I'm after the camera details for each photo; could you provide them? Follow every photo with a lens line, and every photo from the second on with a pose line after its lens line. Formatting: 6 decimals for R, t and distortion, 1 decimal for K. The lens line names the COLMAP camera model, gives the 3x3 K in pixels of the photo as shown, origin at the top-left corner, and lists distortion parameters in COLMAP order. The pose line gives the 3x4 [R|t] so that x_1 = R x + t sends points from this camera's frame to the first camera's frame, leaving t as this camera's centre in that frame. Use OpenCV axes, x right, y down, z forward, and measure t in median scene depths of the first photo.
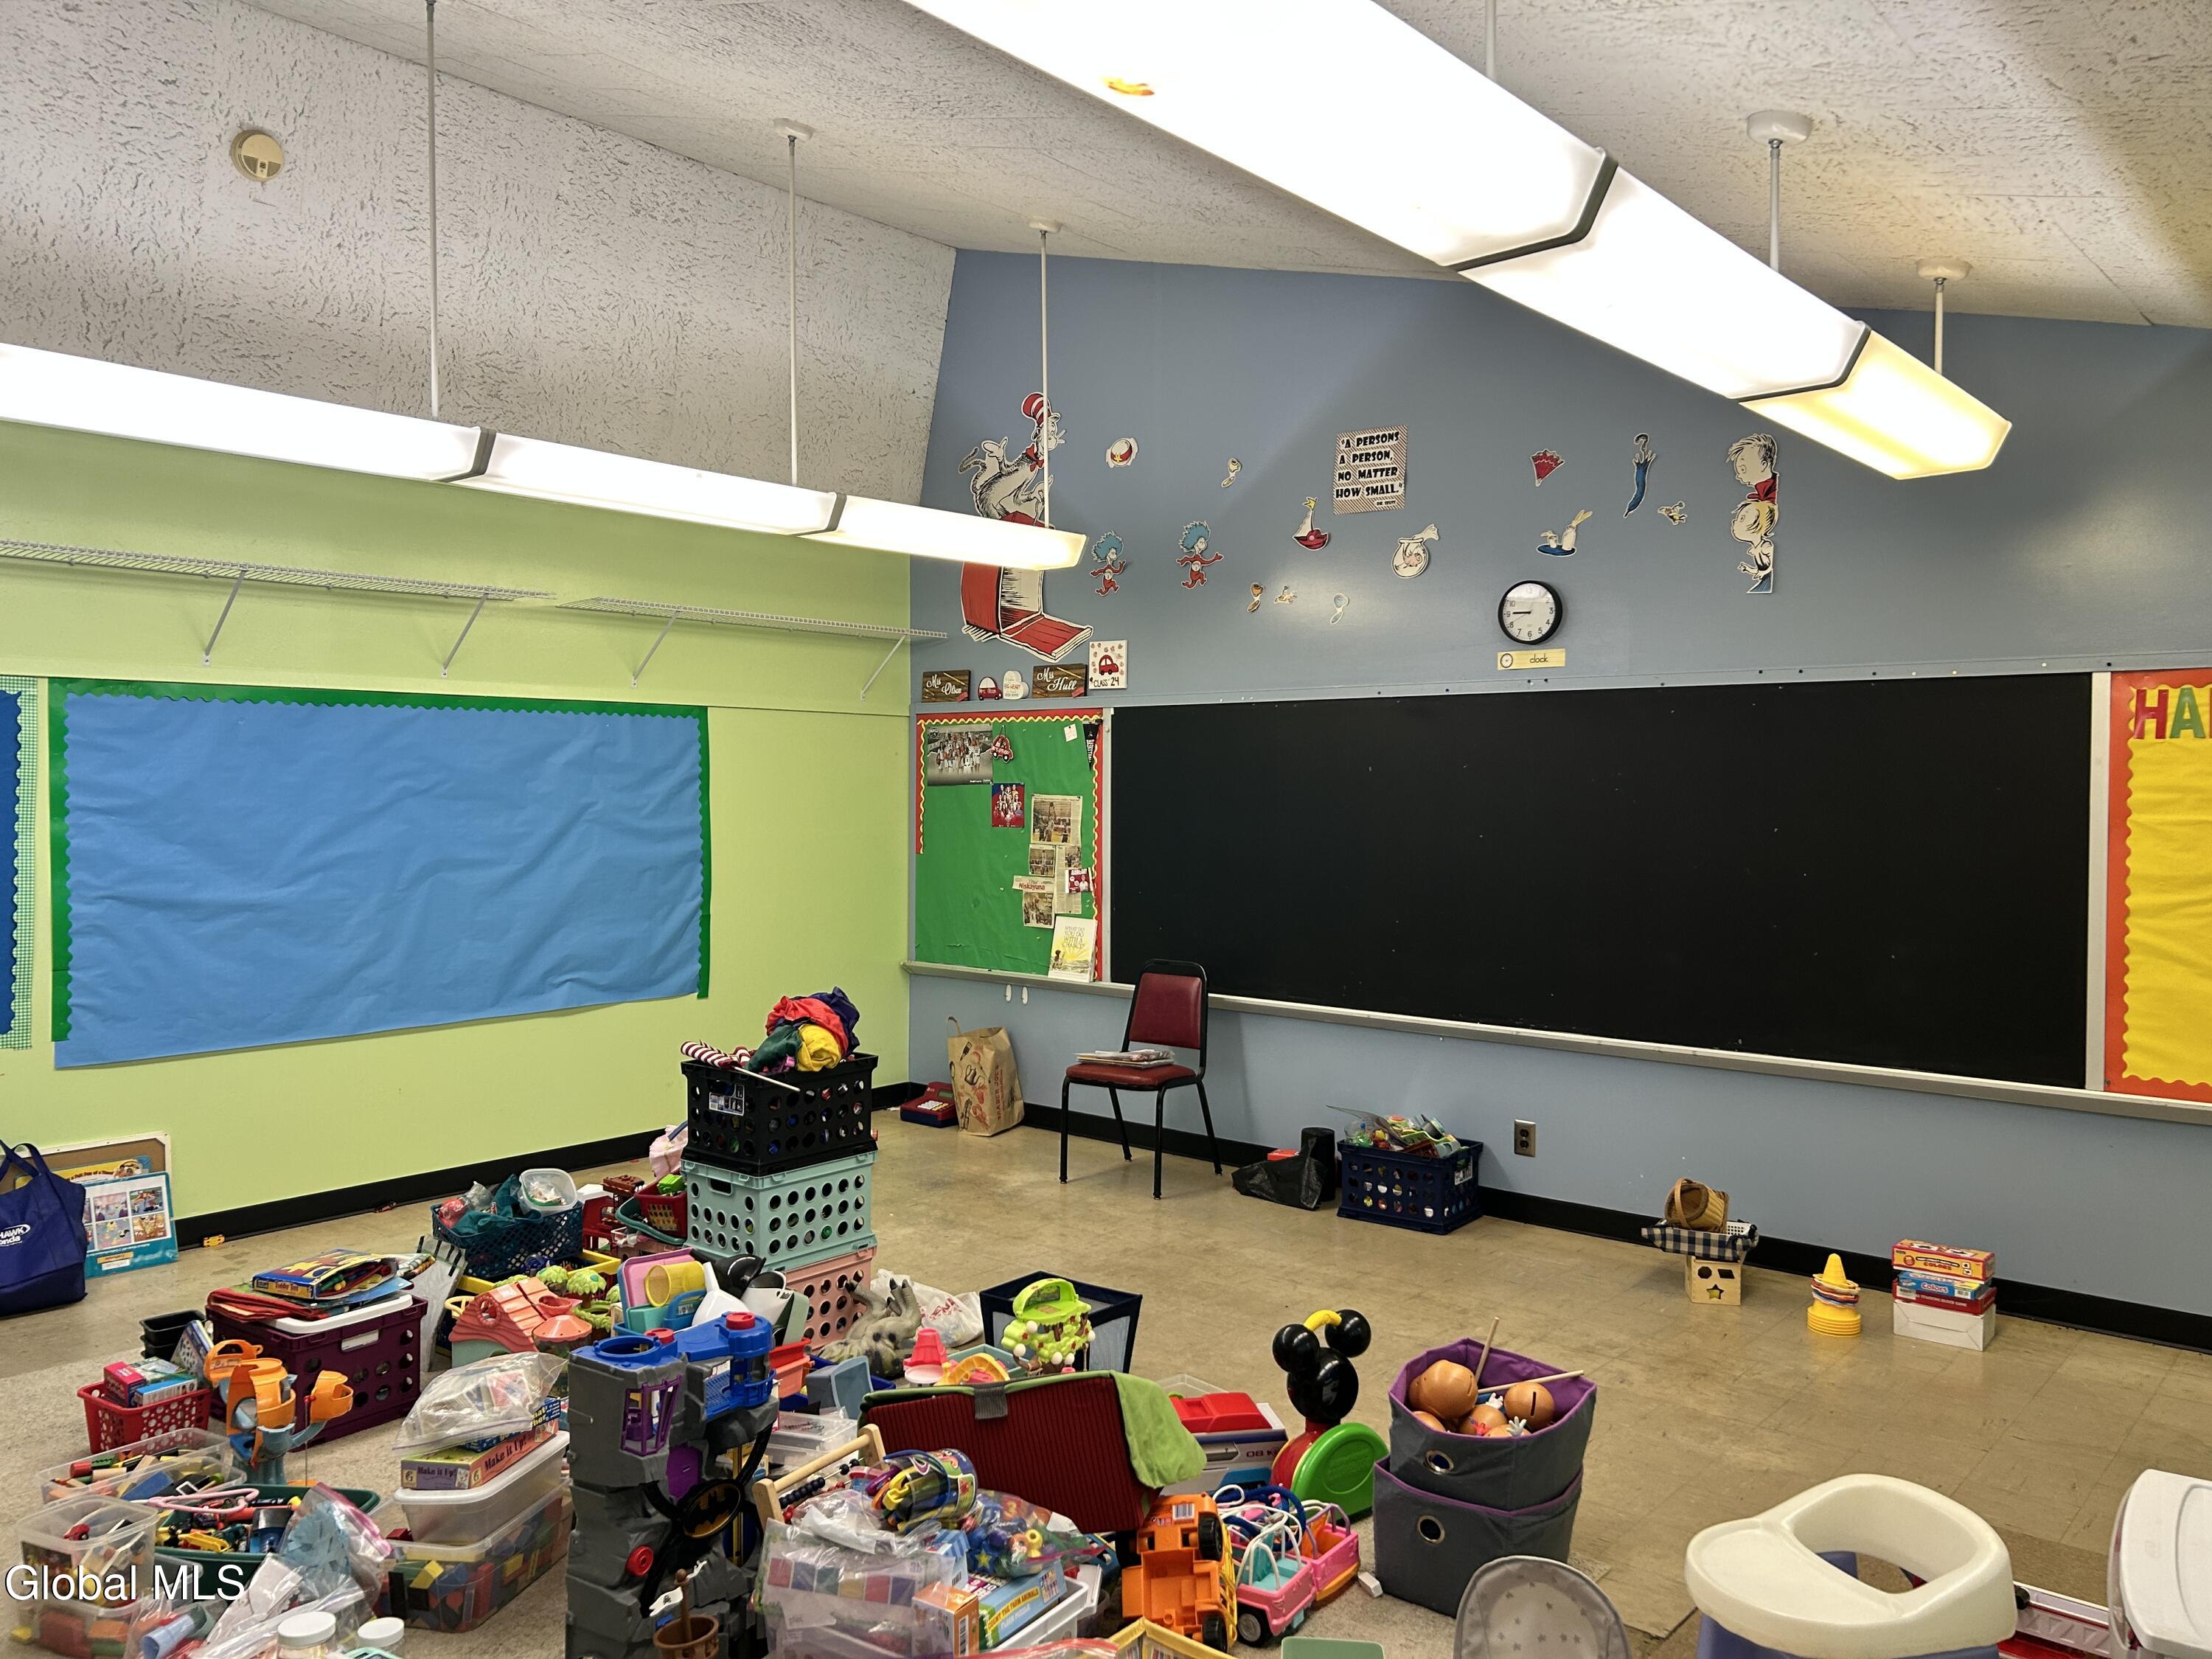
lens RADIAL K [[1671.6, 0, 1101.1], [0, 1671.6, 820.3], [0, 0, 1]] dist [0.039569, -0.037963]
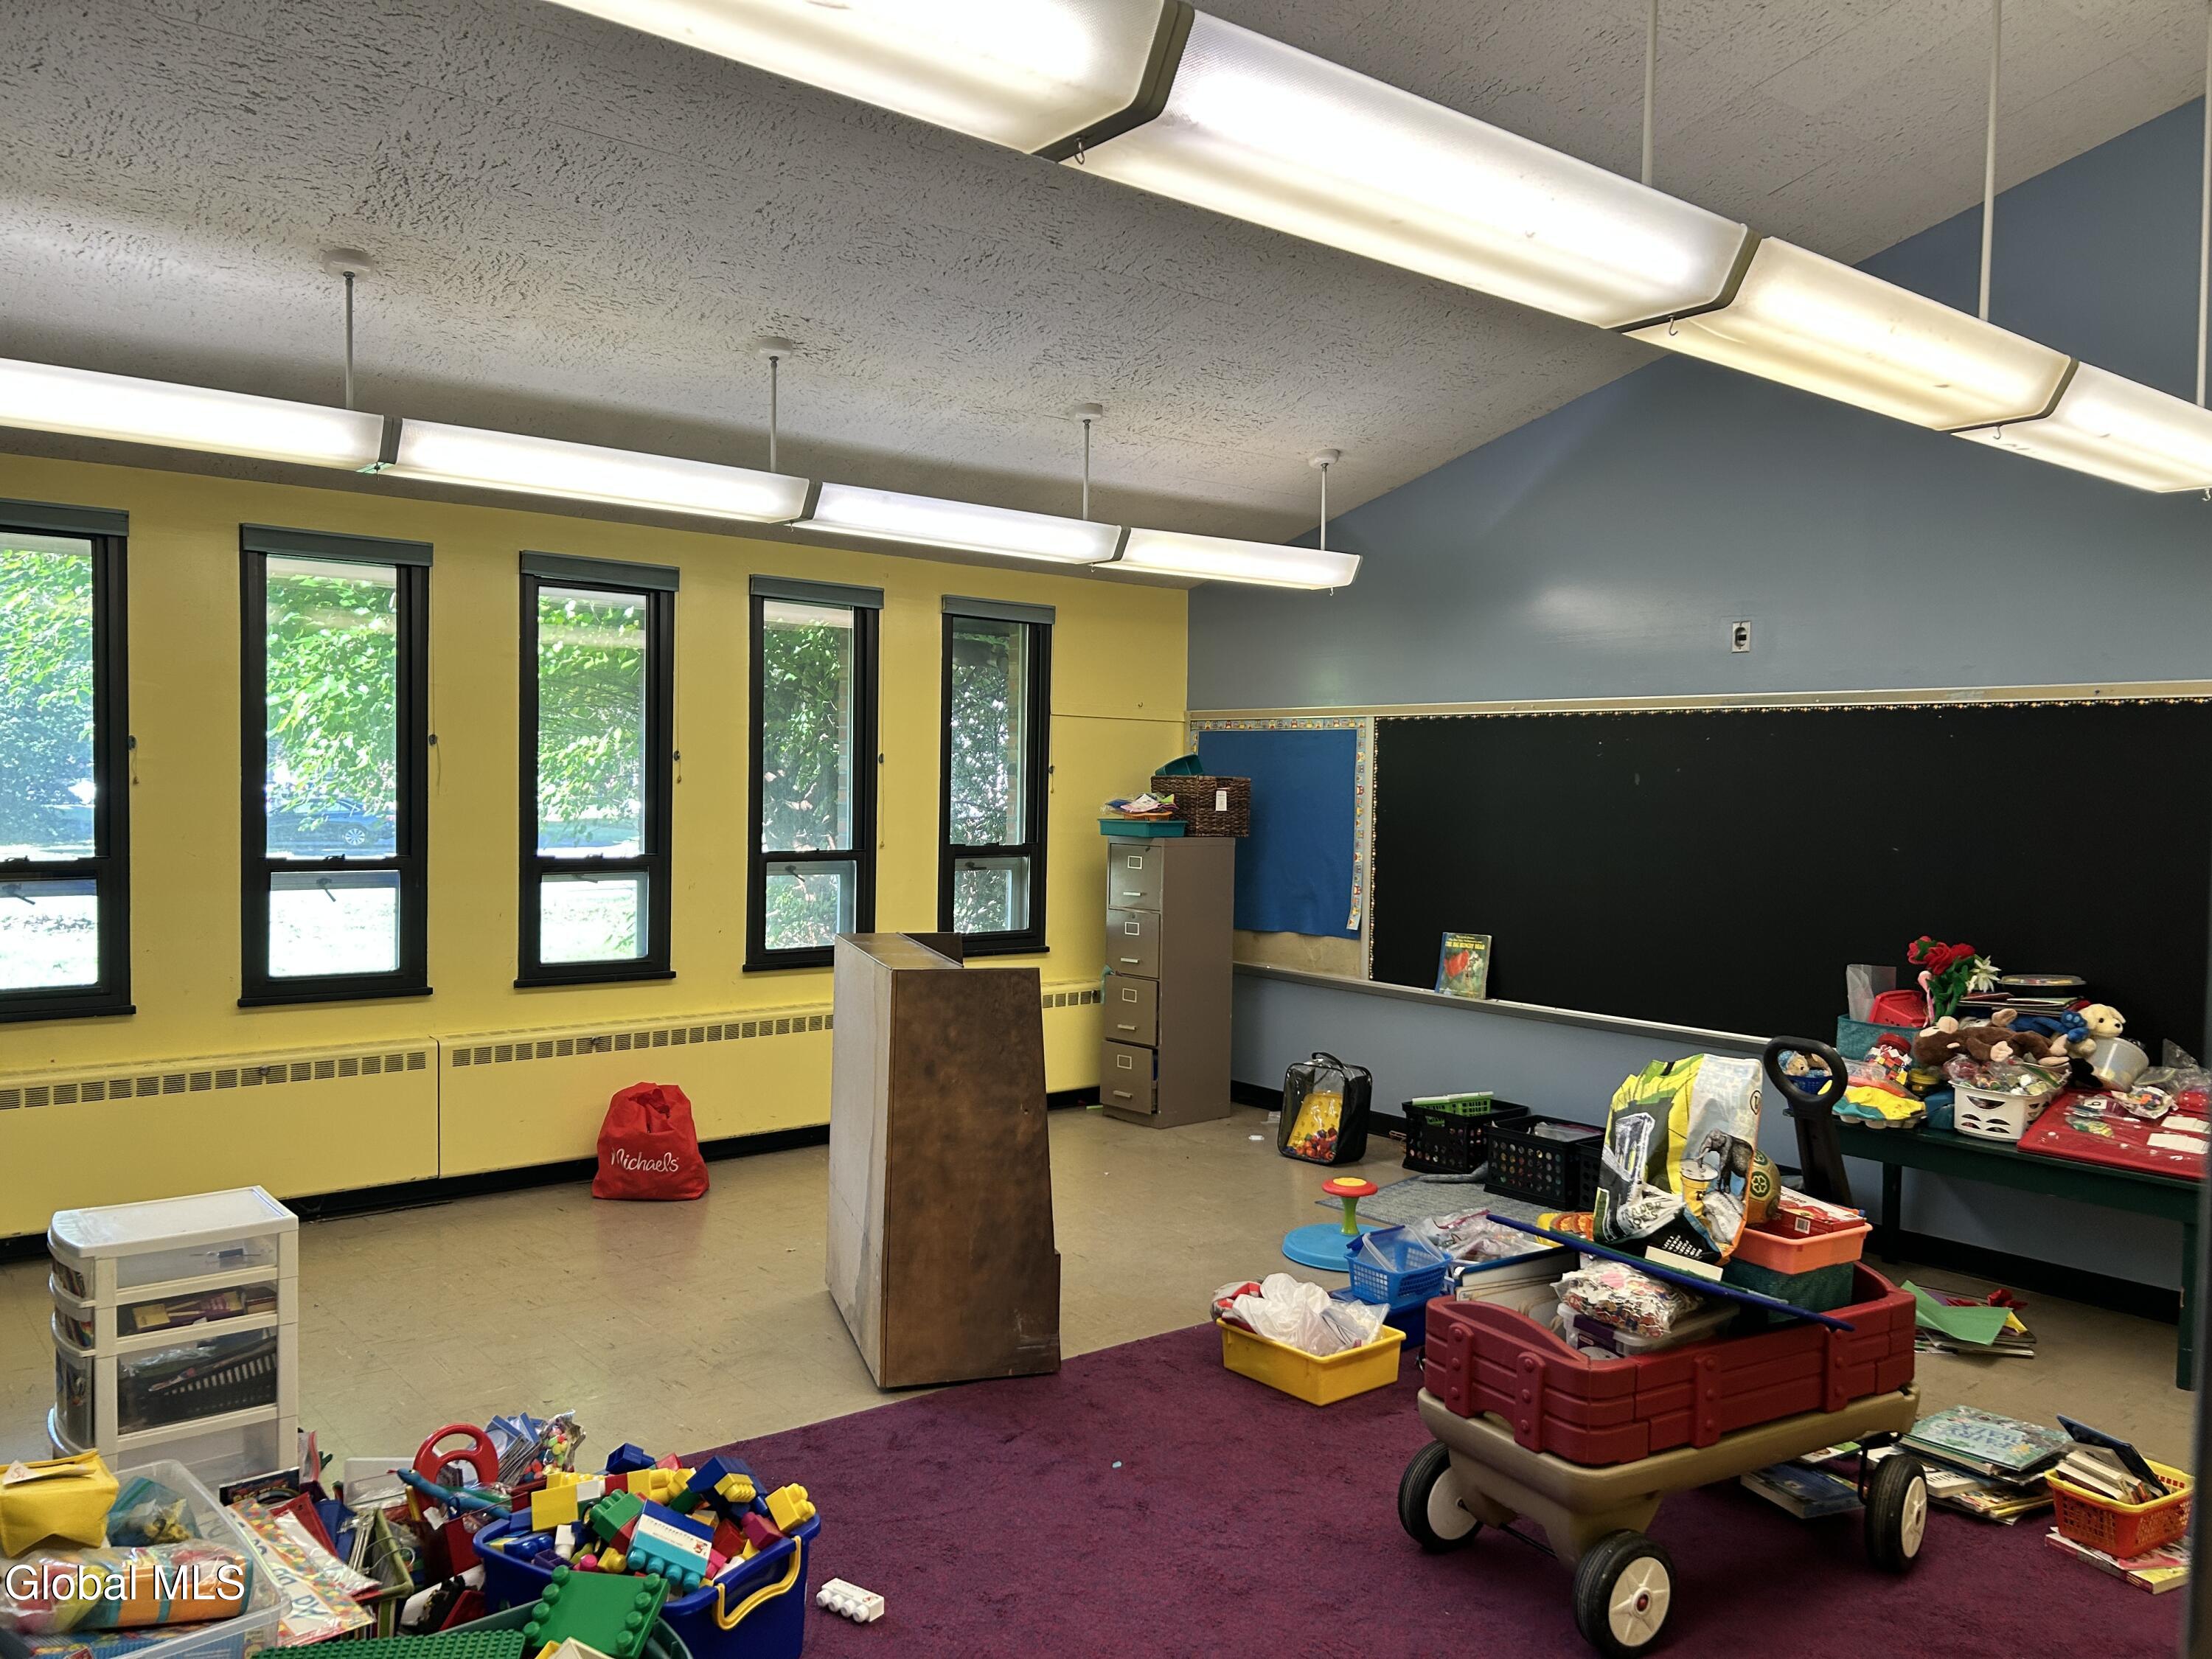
lens RADIAL K [[1671.6, 0, 1110.6], [0, 1671.6, 841.1], [0, 0, 1]] dist [0.039569, -0.037963]
pose [[0.978618, 0.021411, -0.204569, 0.080022], [-0.018665, 0.999708, 0.015346, -0.004399], [0.204838, -0.011199, 0.978732, -0.100090]]
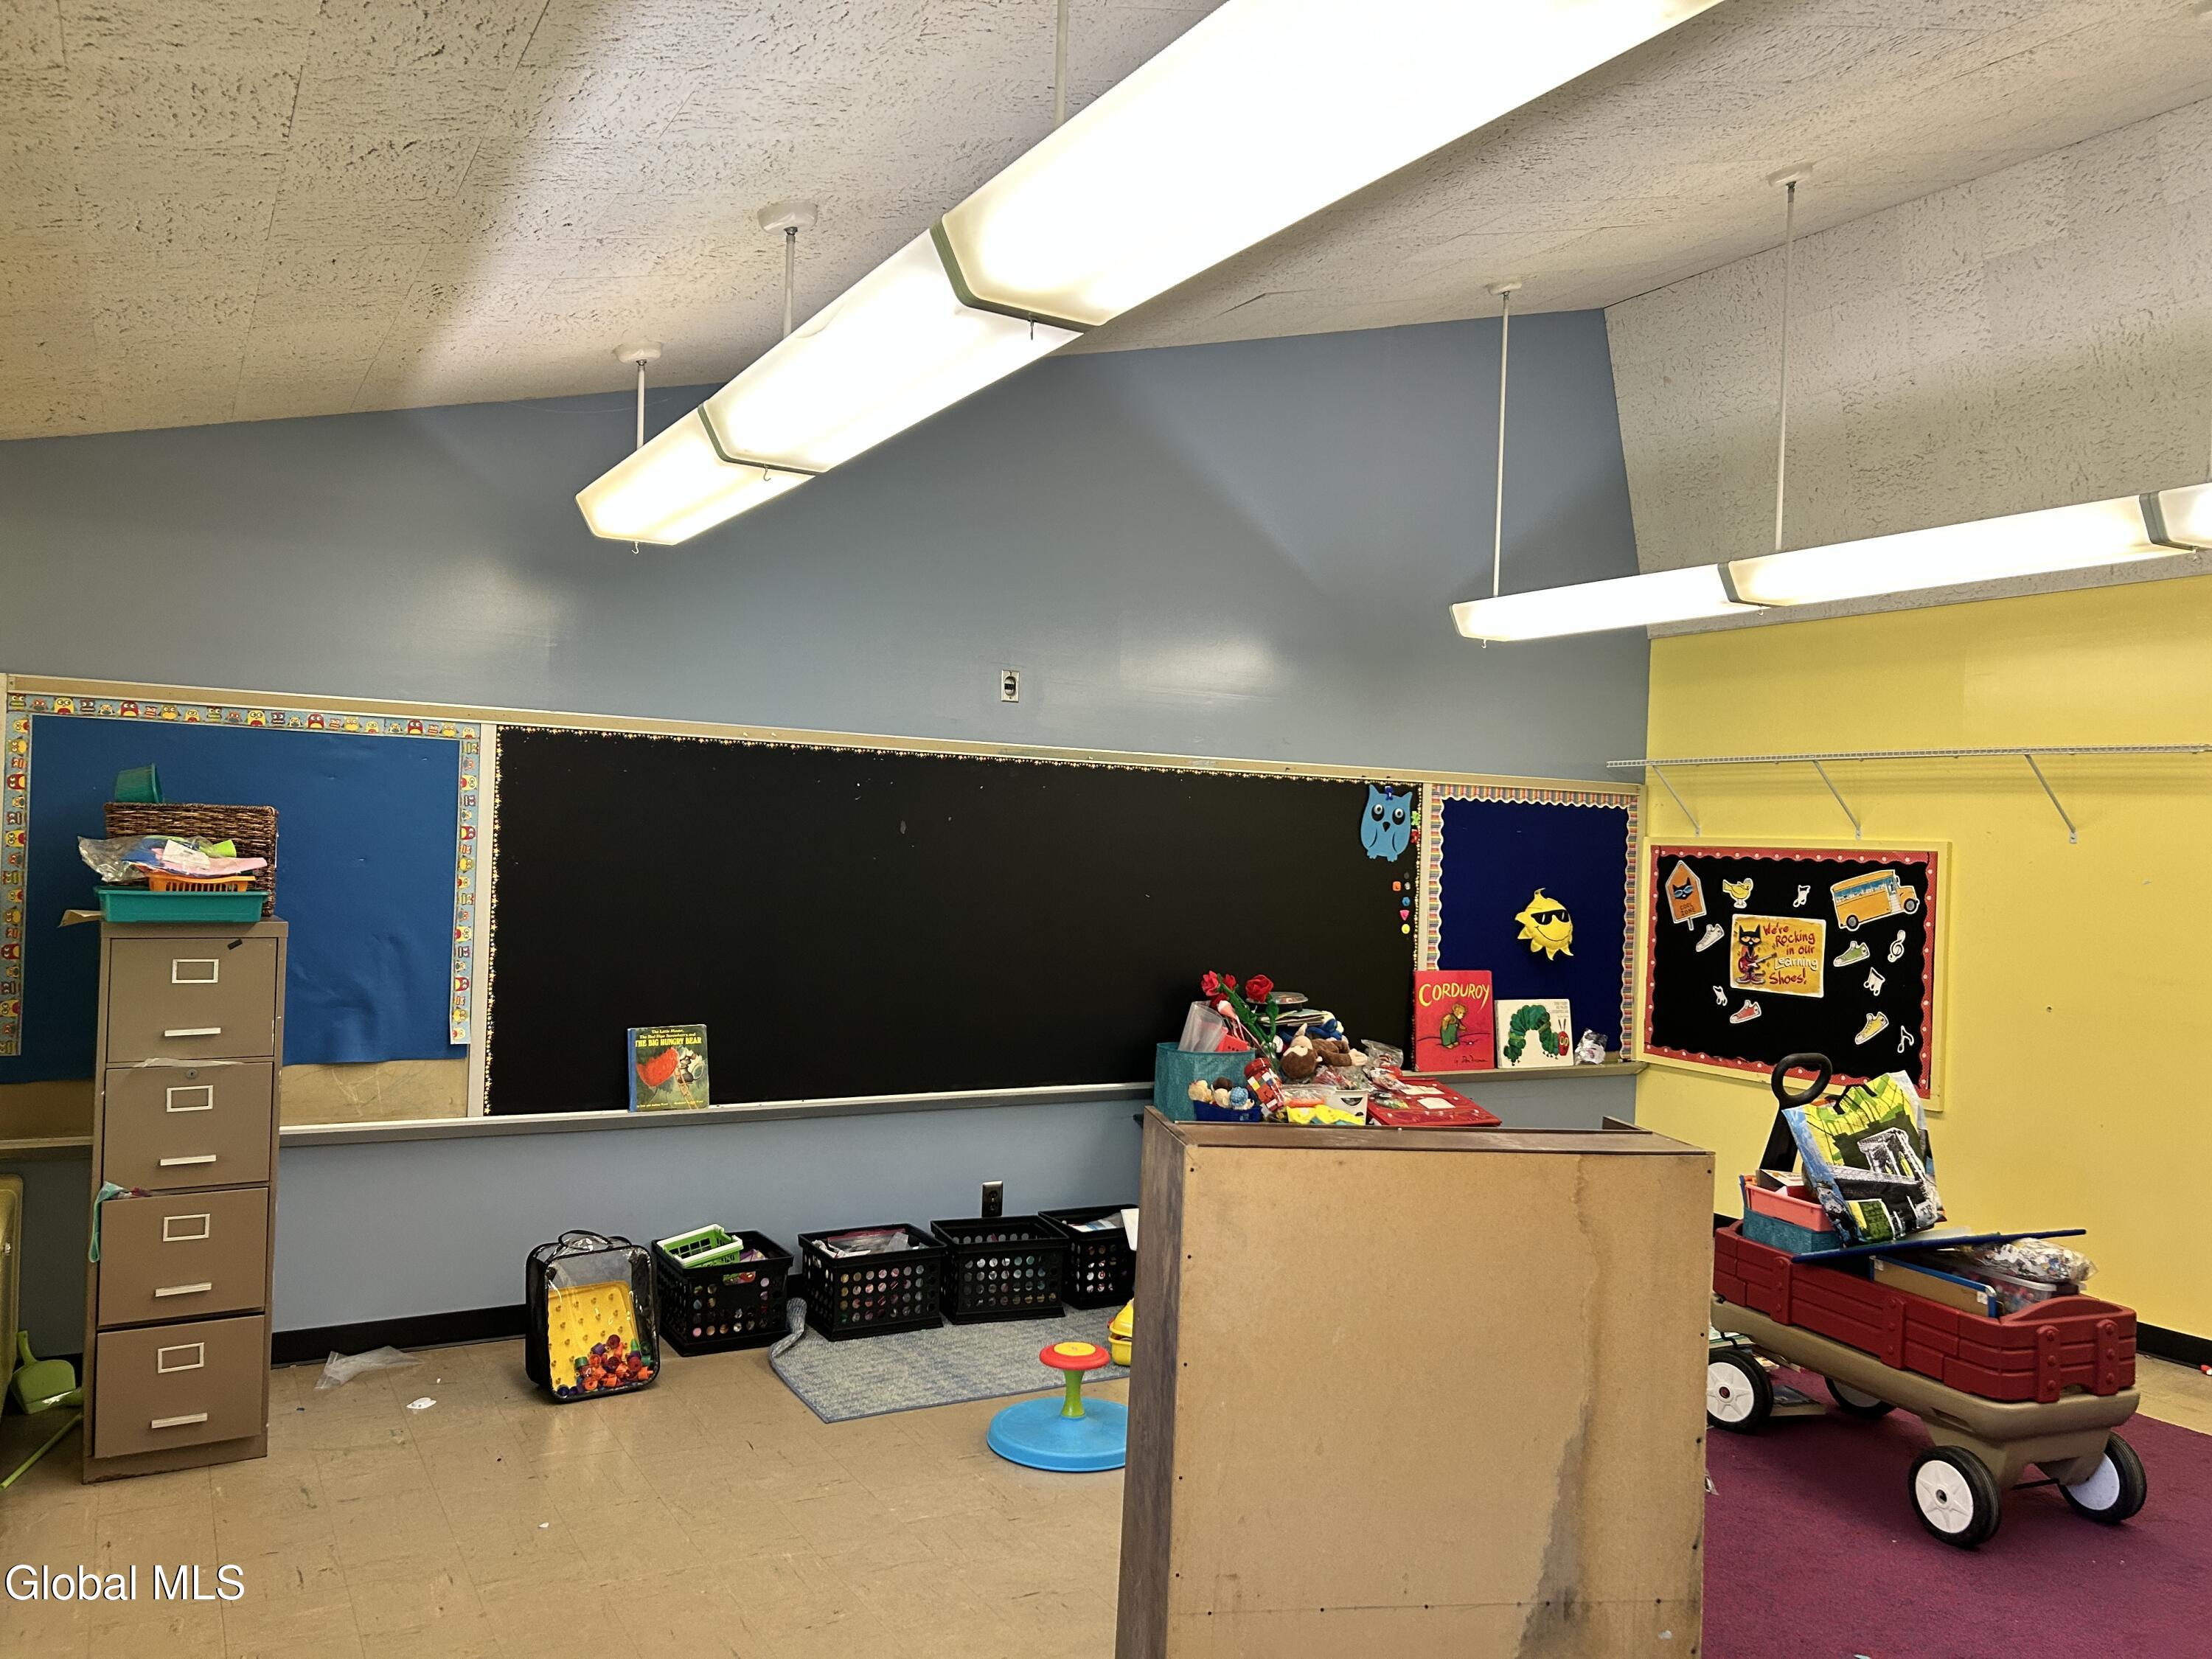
lens RADIAL K [[1671.6, 0, 1107.1], [0, 1671.6, 828.8], [0, 0, 1]] dist [0.039569, -0.037963]
pose [[0.327147, 0.012983, 0.944884, -0.817052], [-0.015078, 0.999850, -0.008518, -0.030486], [-0.944853, -0.011461, 0.327293, 0.717962]]
